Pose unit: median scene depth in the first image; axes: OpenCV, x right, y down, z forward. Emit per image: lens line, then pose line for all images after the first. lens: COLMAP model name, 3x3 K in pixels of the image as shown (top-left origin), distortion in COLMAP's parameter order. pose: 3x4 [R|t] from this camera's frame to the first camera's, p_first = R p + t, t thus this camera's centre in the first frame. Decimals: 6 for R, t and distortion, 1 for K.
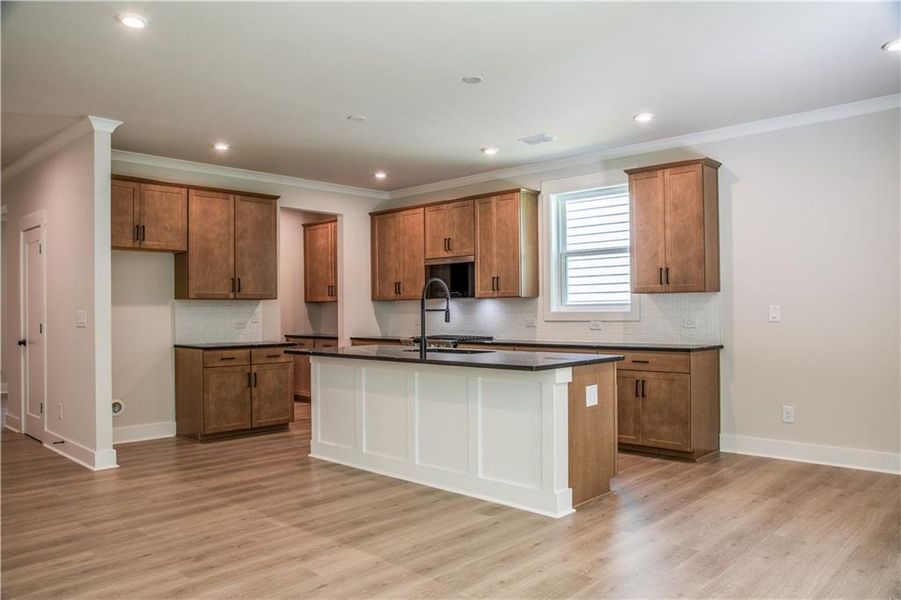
lens RADIAL K [[665.6, 0, 450.5], [0, 665.6, 300.0], [0, 0, 1]] dist [-0.061639, 0.004168]
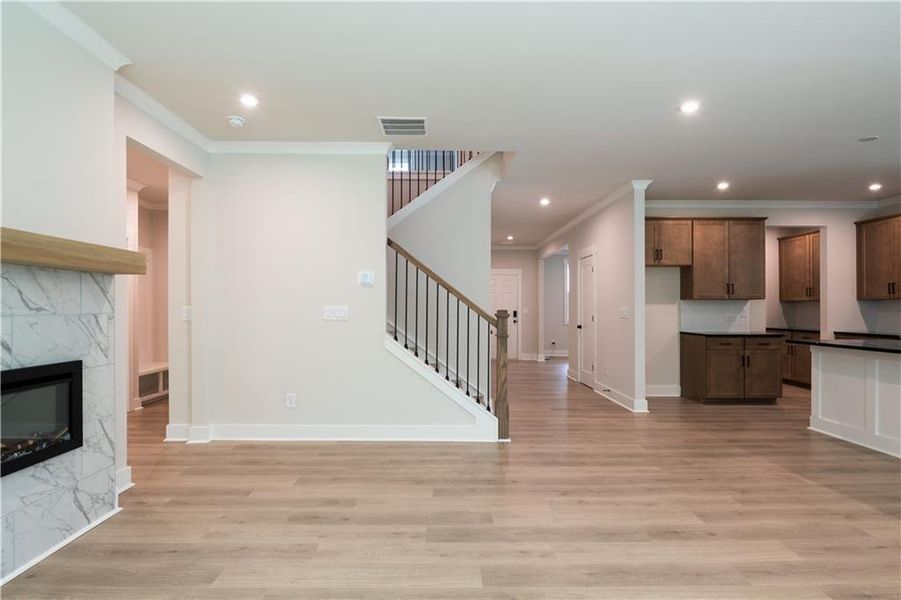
lens RADIAL K [[451.0, 0, 441.7], [0, 451.0, 308.2], [0, 0, 1]] dist [-0.009367, -0.001952]
pose [[0.691617, 0.008030, -0.722220, -0.076647], [0.004931, 0.999862, 0.015838, -0.000889], [0.722248, -0.014515, 0.691482, -0.043215]]
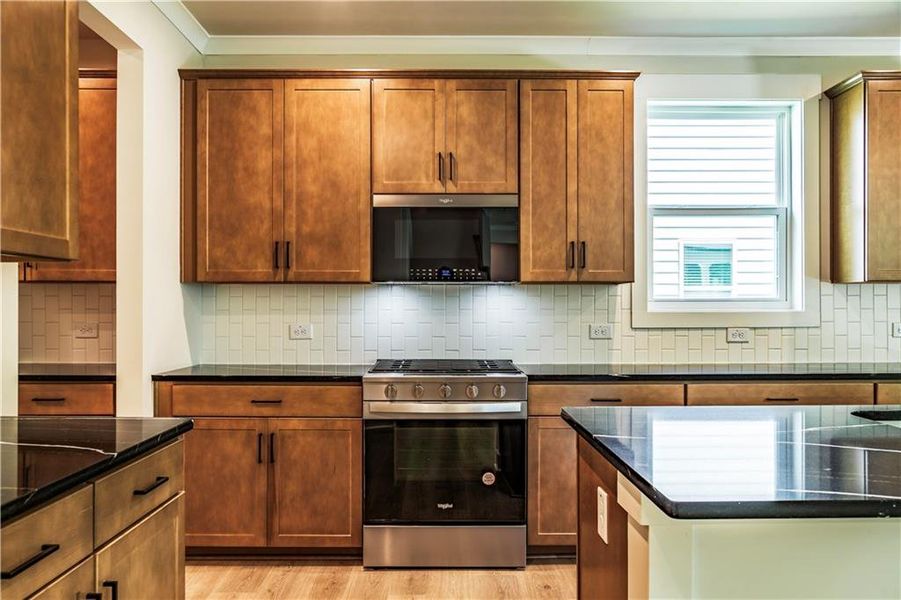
lens RADIAL K [[666.1, 0, 450.5], [0, 666.1, 300.0], [0, 0, 1]] dist [-0.026993, -0.002594]
pose [[0.717724, 0.012169, 0.696222, -0.373780], [-0.016251, 0.999868, -0.000723, 0.011943], [-0.696138, -0.010795, 0.717827, 0.766757]]
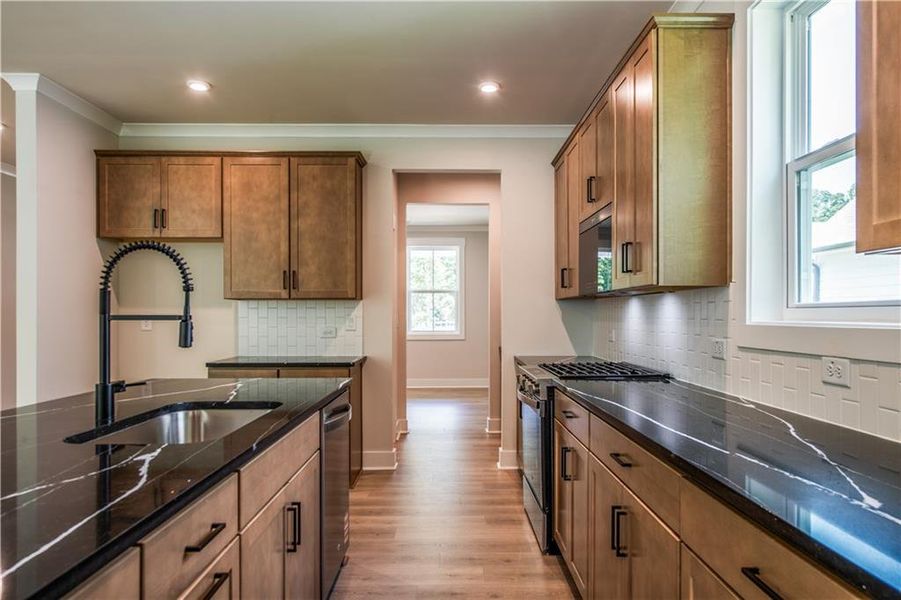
lens RADIAL K [[602.9, 0, 454.4], [0, 602.9, 314.9], [0, 0, 1]] dist [-0.001891, -0.000492]
pose [[0.701914, 0.007871, -0.712218, 0.296554], [0.005441, 0.999851, 0.016412, 0.006495], [0.712240, -0.015395, 0.701767, 0.686746]]
